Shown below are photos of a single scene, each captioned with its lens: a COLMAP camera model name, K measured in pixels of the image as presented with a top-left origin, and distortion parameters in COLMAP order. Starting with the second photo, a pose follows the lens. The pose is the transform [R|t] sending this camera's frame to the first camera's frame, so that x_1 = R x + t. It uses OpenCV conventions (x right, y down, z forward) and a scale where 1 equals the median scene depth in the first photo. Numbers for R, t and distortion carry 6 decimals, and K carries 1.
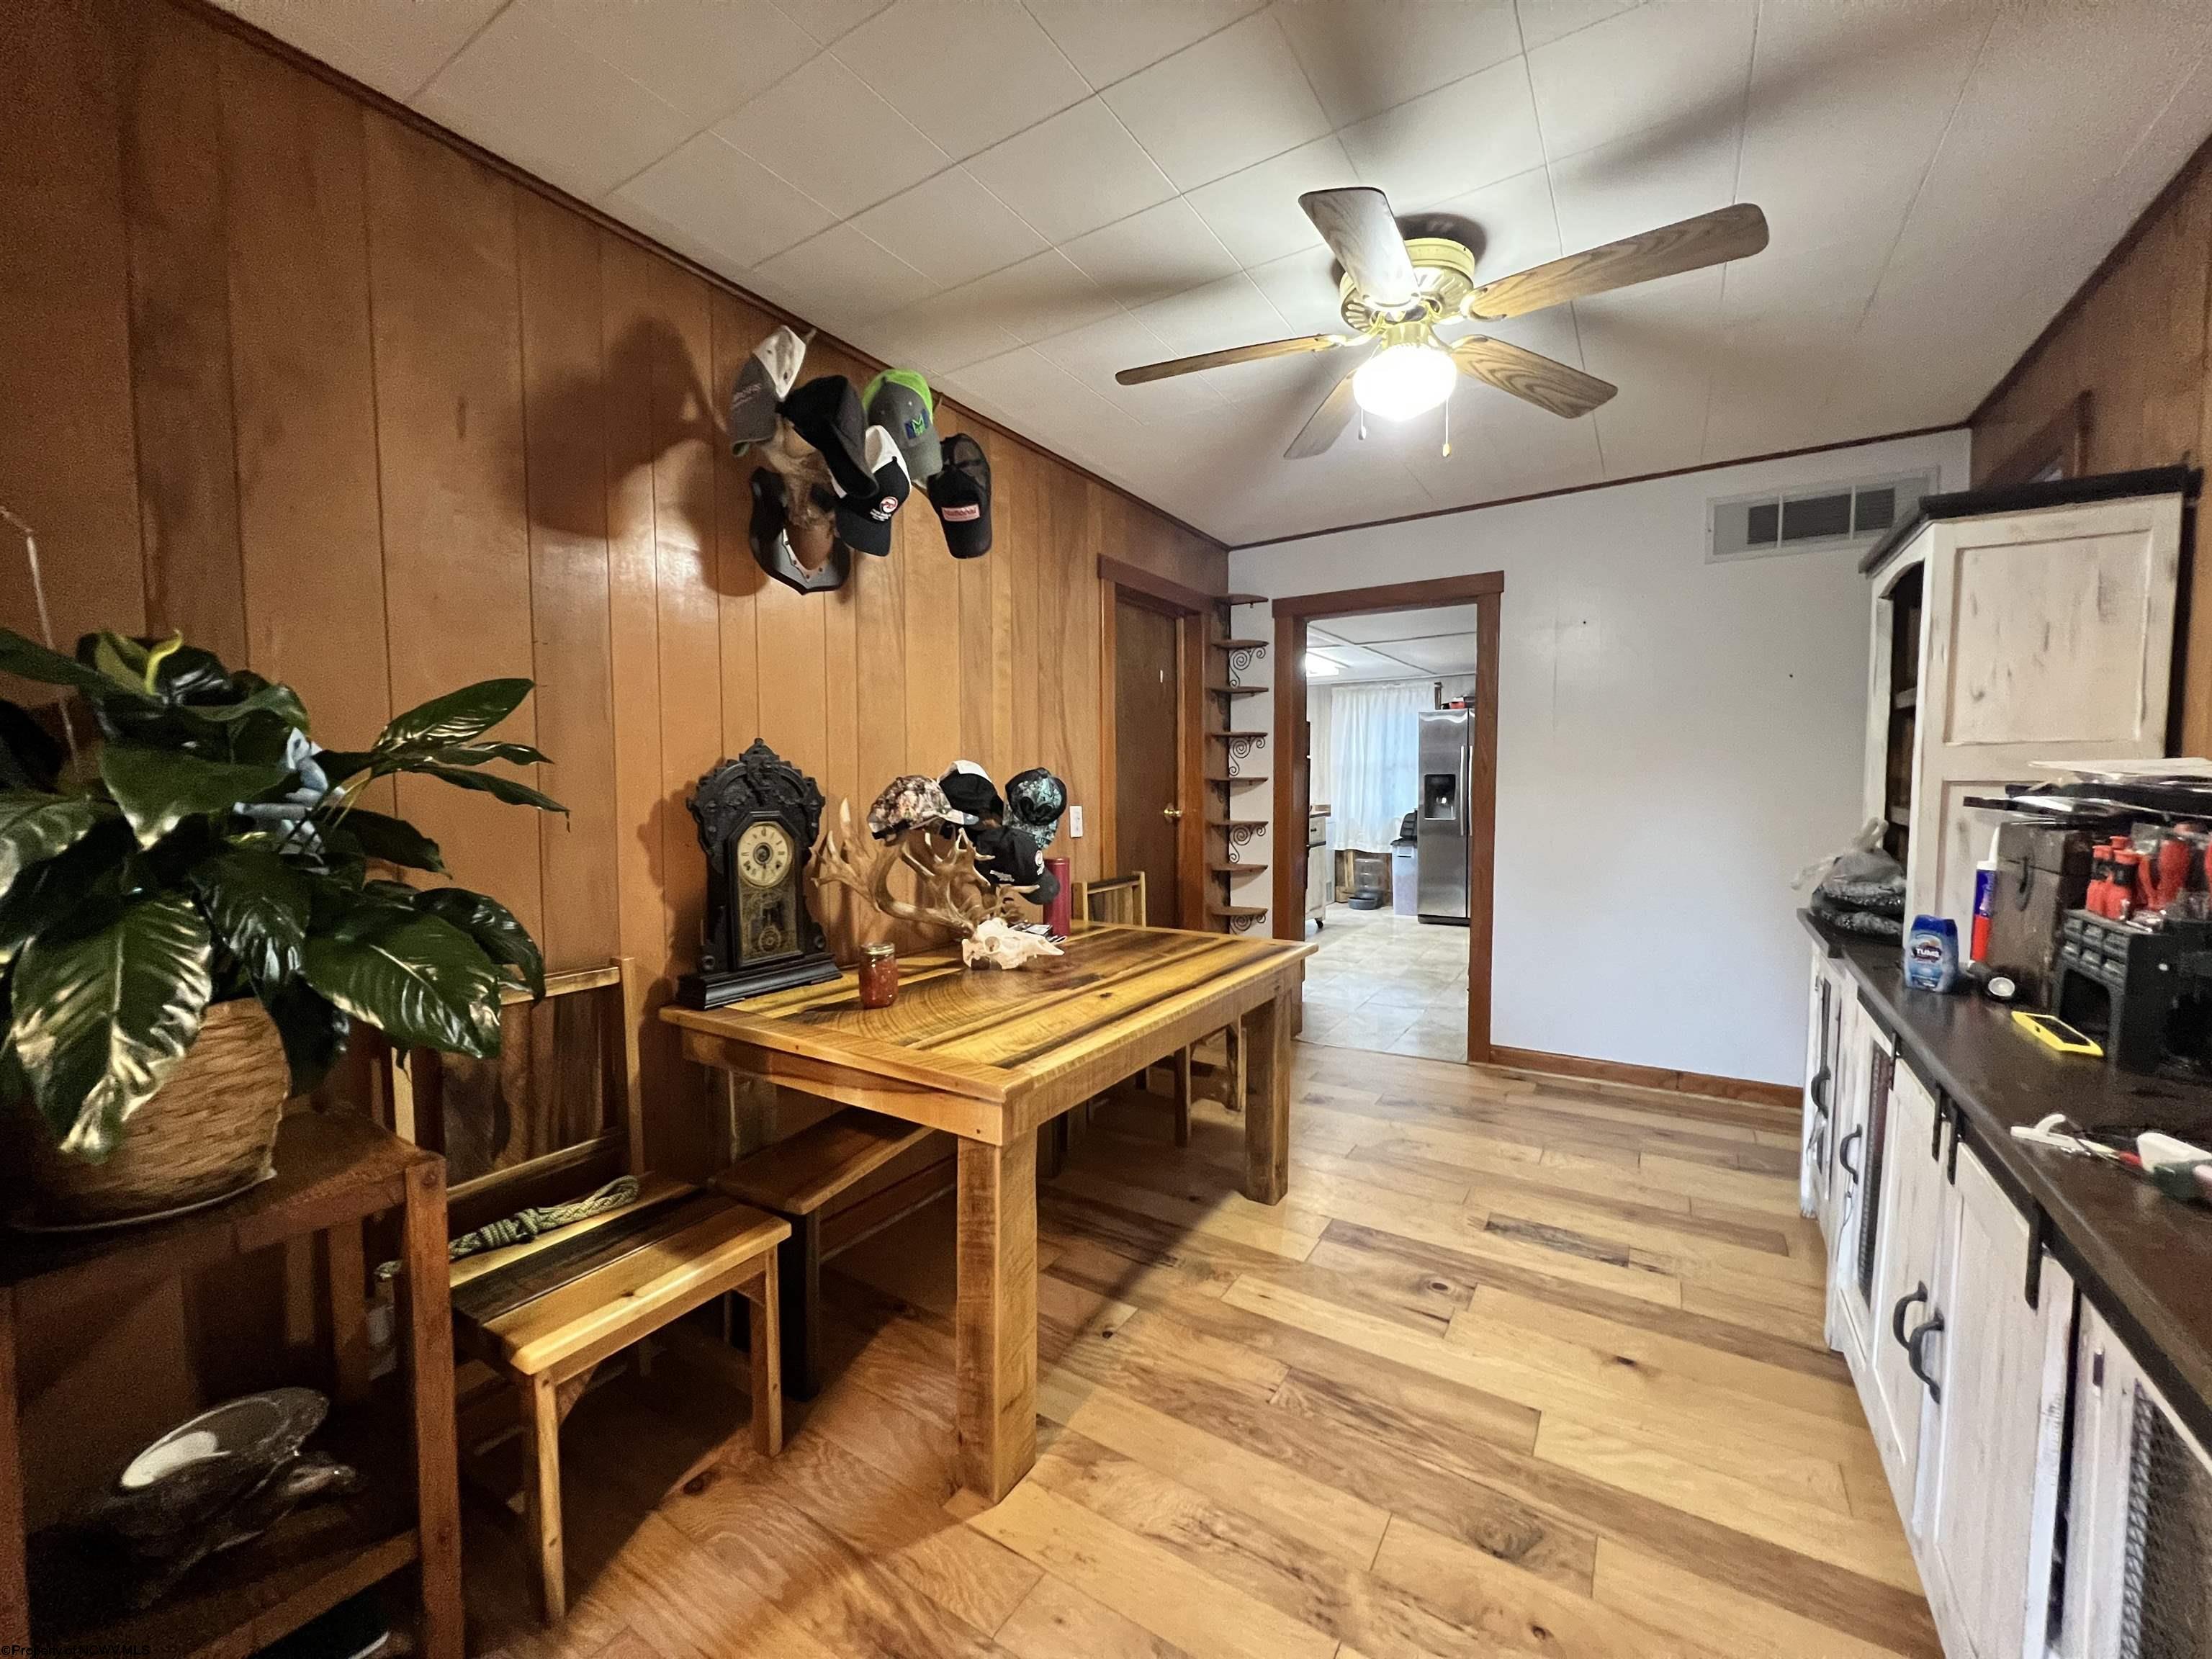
lens RADIAL K [[881.9, 0, 1103.6], [0, 881.9, 827.8], [0, 0, 1]] dist [-0.003925, 0.000802]
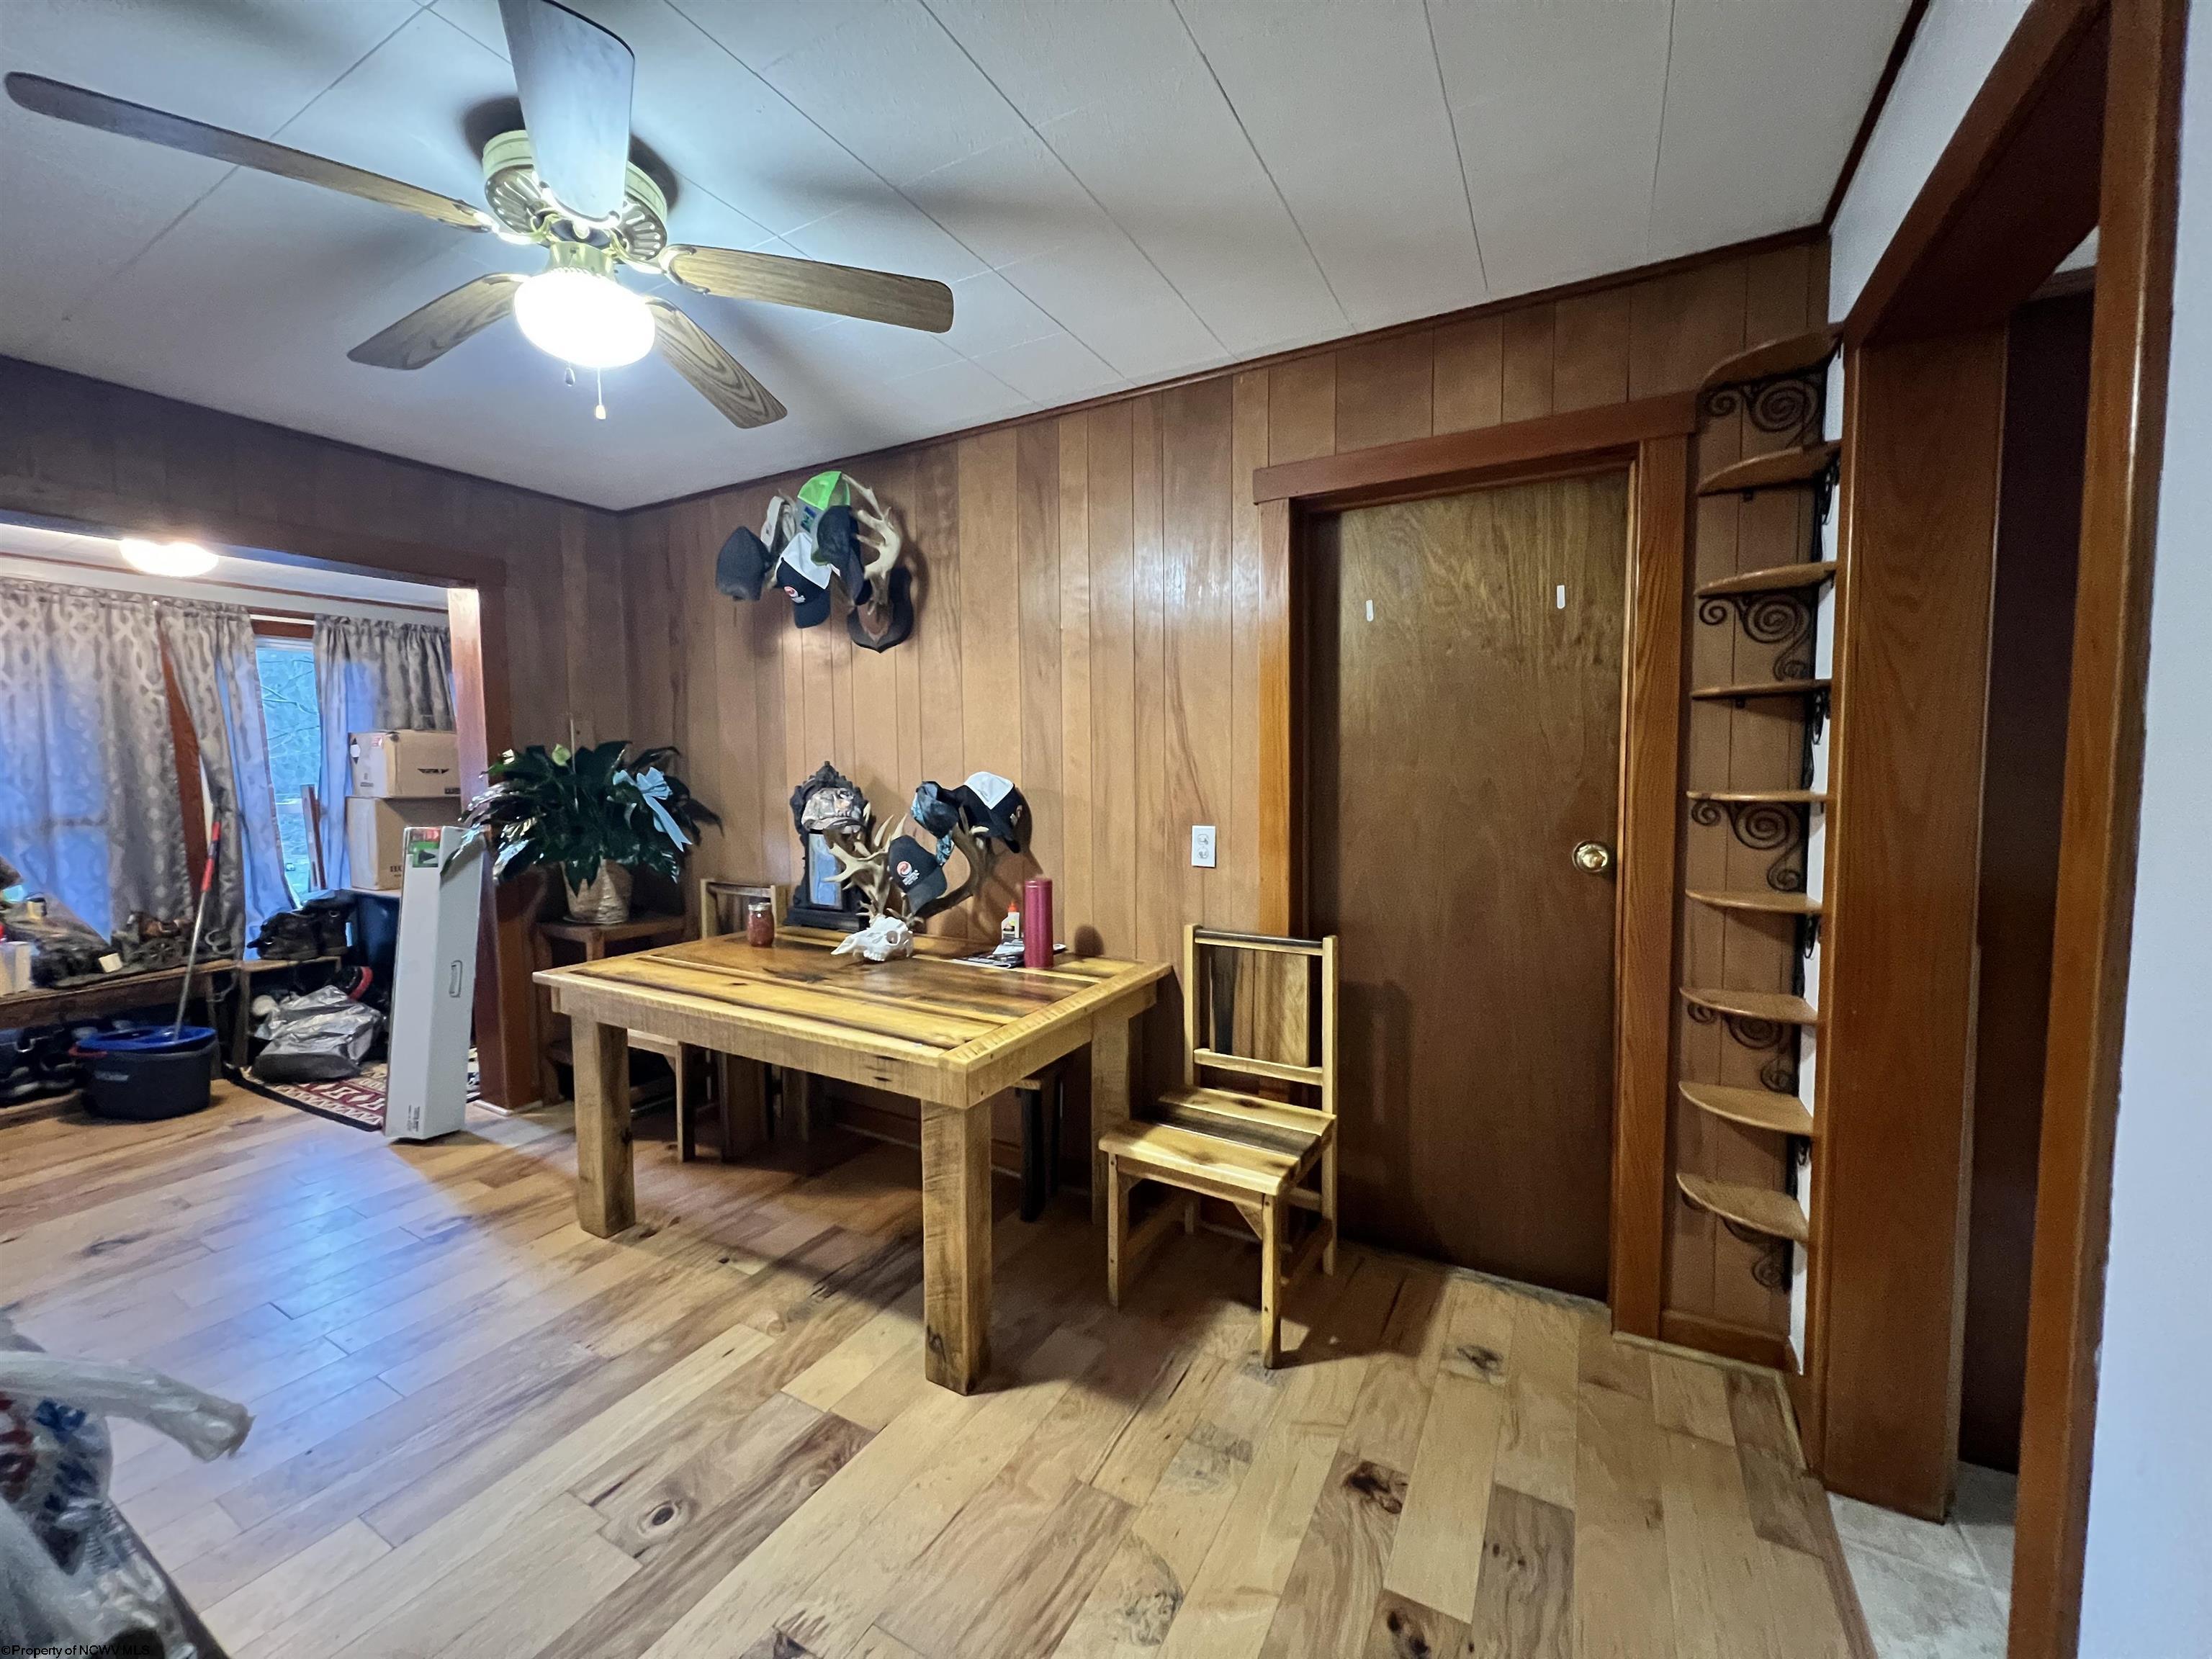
lens RADIAL K [[881.9, 0, 1098.9], [0, 881.9, 823.6], [0, 0, 1]] dist [-0.003925, 0.000802]
pose [[0.060438, 0.072459, -0.995539, 1.074088], [-0.042396, 0.996648, 0.069966, -0.112069], [0.997271, 0.037978, 0.063307, 1.279739]]
